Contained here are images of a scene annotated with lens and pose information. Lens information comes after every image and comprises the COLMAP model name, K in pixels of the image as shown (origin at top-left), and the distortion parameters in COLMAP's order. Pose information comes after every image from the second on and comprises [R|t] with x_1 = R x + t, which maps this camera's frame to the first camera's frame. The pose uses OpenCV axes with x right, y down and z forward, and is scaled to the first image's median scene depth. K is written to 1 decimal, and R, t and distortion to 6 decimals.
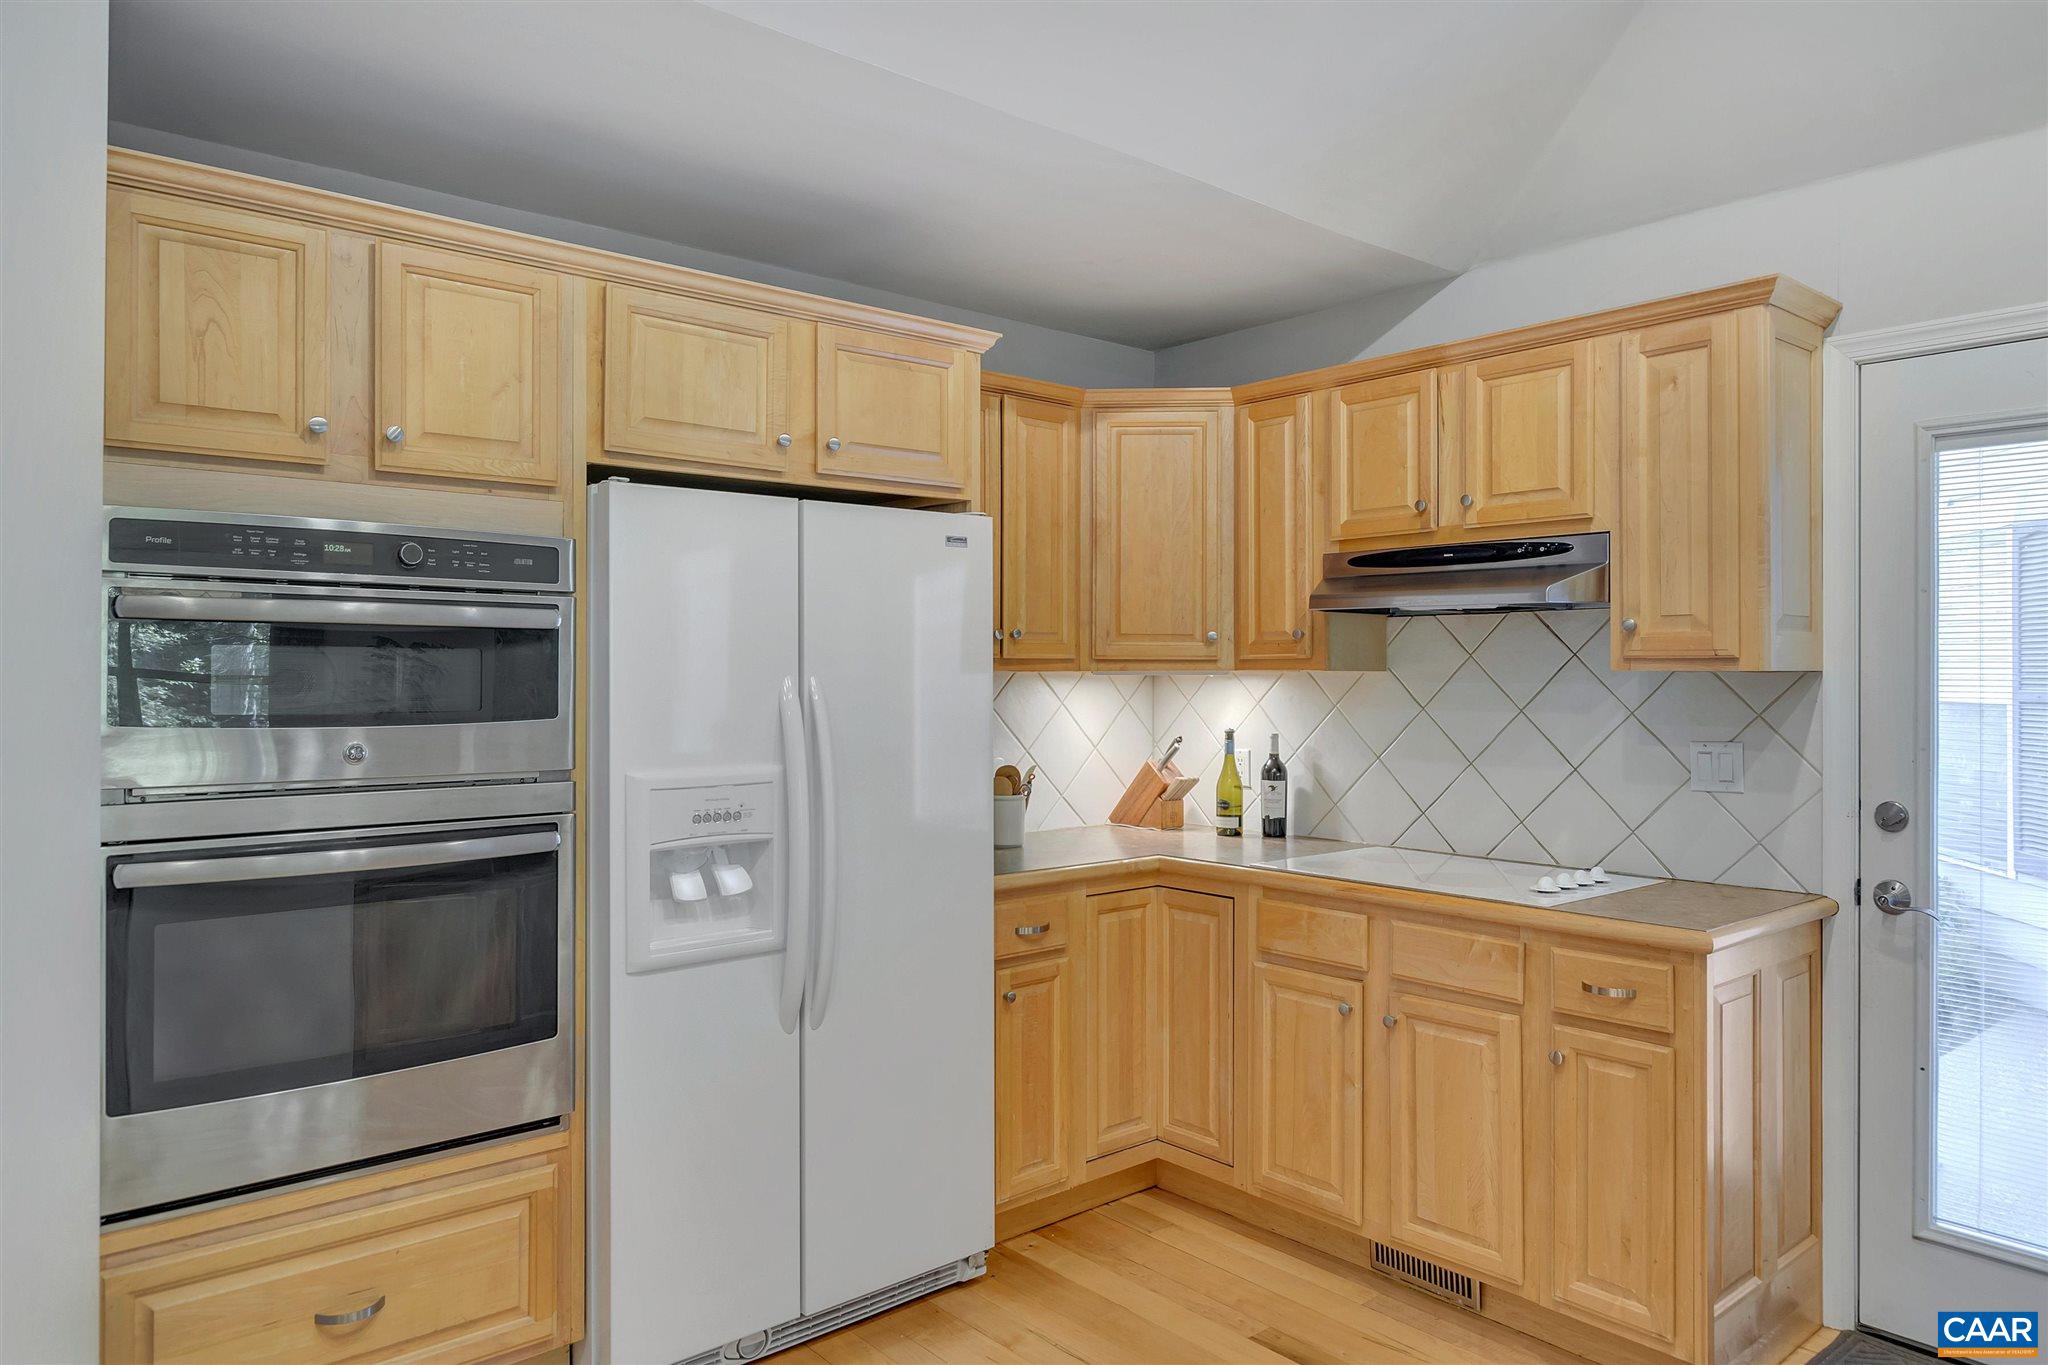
lens RADIAL K [[1319.7, 0, 1033.2], [0, 1319.7, 654.5], [0, 0, 1]] dist [-0.011480, -0.000799]
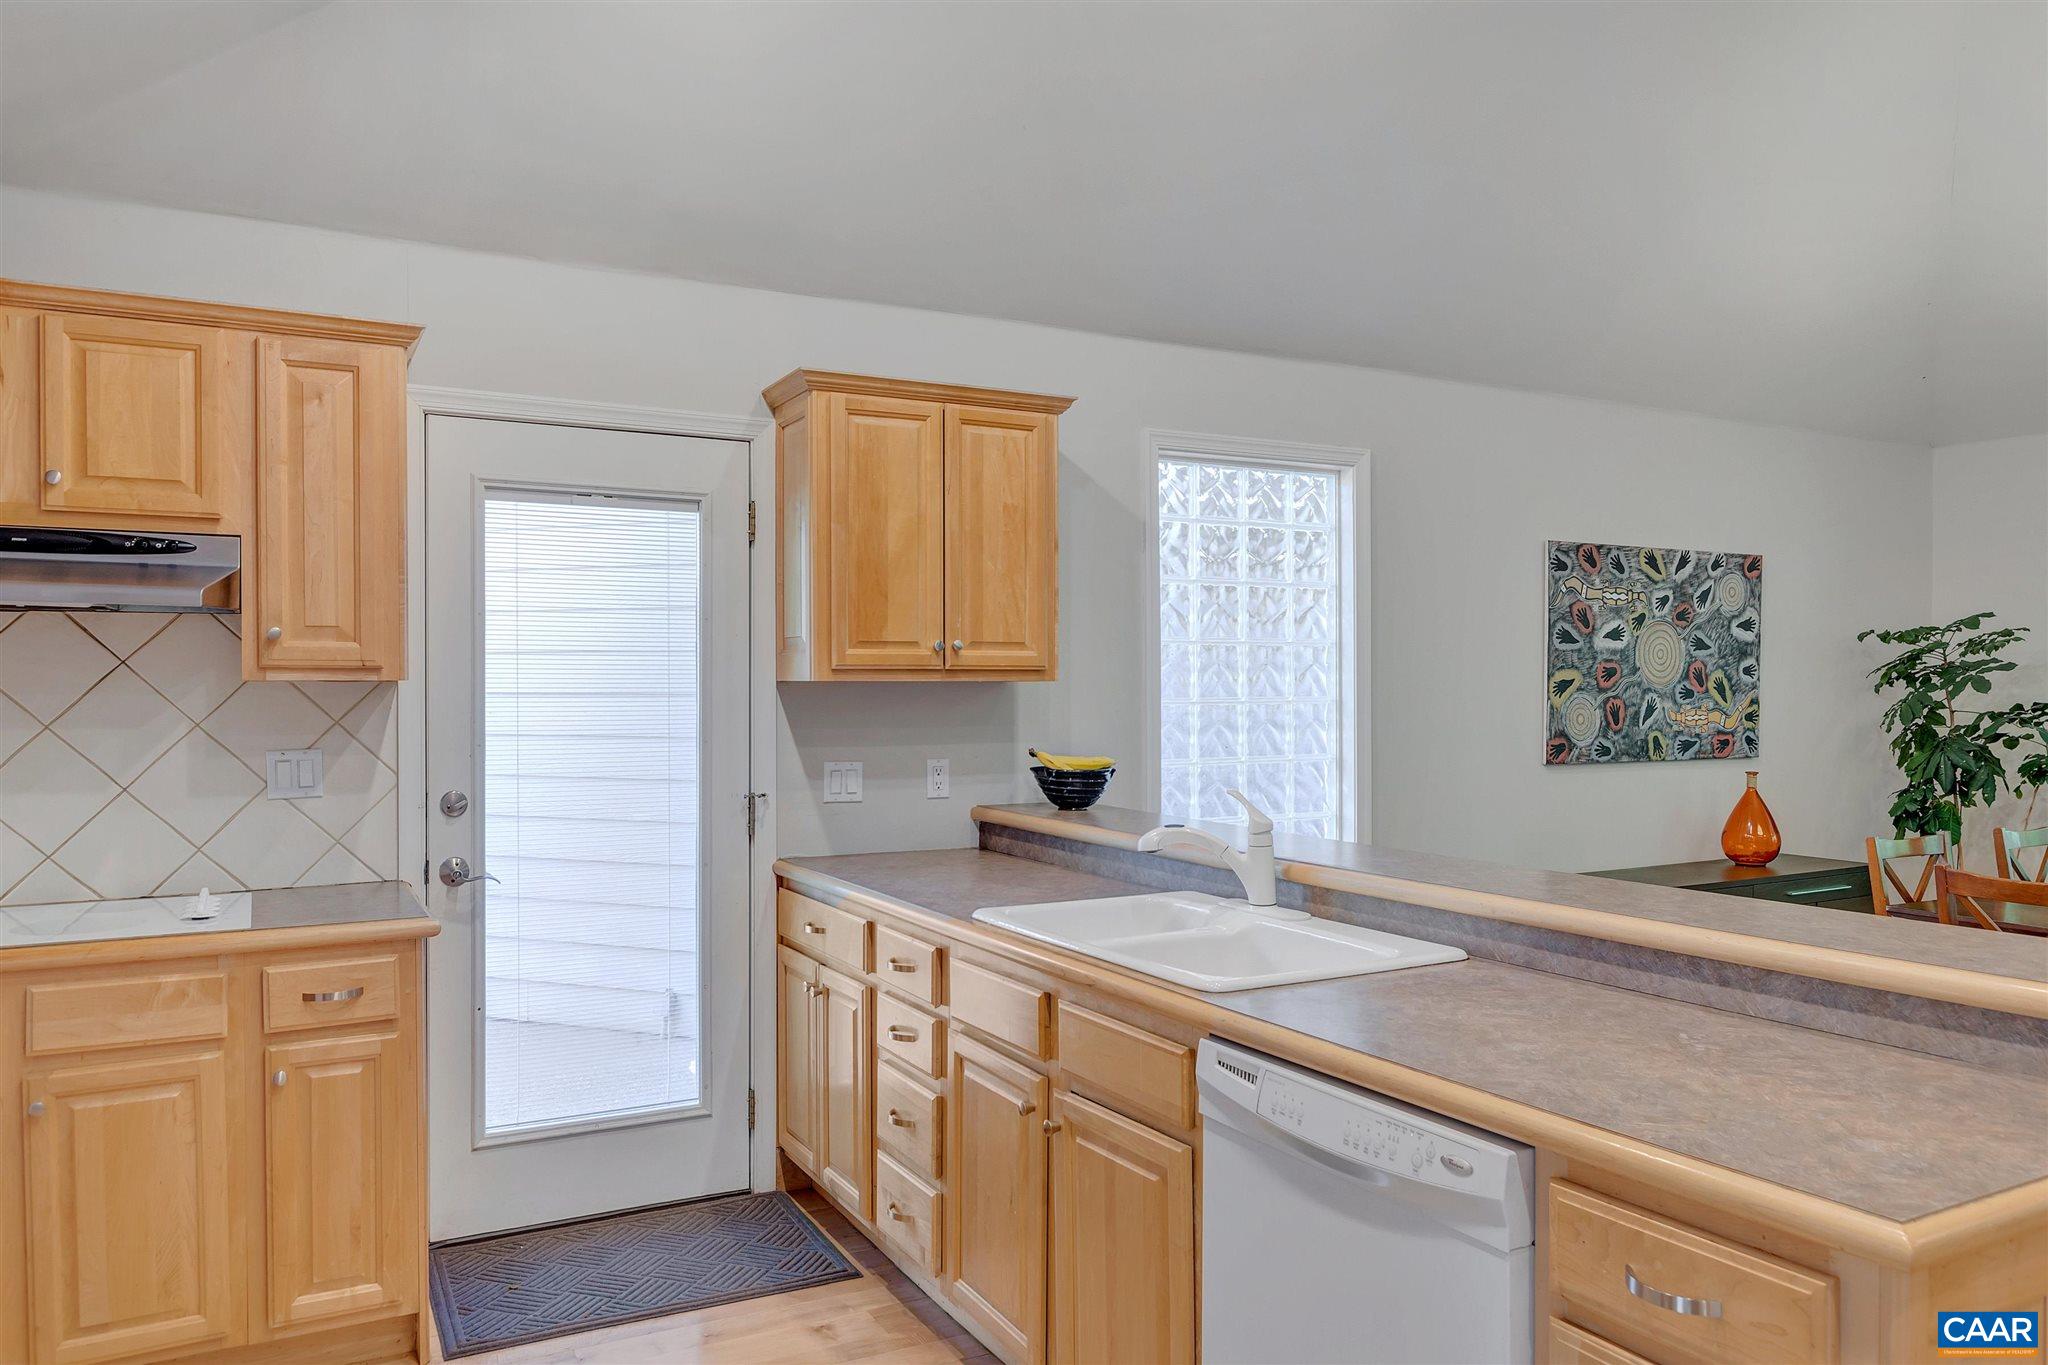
lens RADIAL K [[1412.2, 0, 1023.4], [0, 1412.2, 695.3], [0, 0, 1]] dist [-0.033375, -0.007248]
pose [[0.182292, -0.007873, 0.983213, -0.470905], [-0.009444, 0.999908, 0.009757, 0.008264], [-0.983199, -0.011064, 0.182200, 0.255187]]
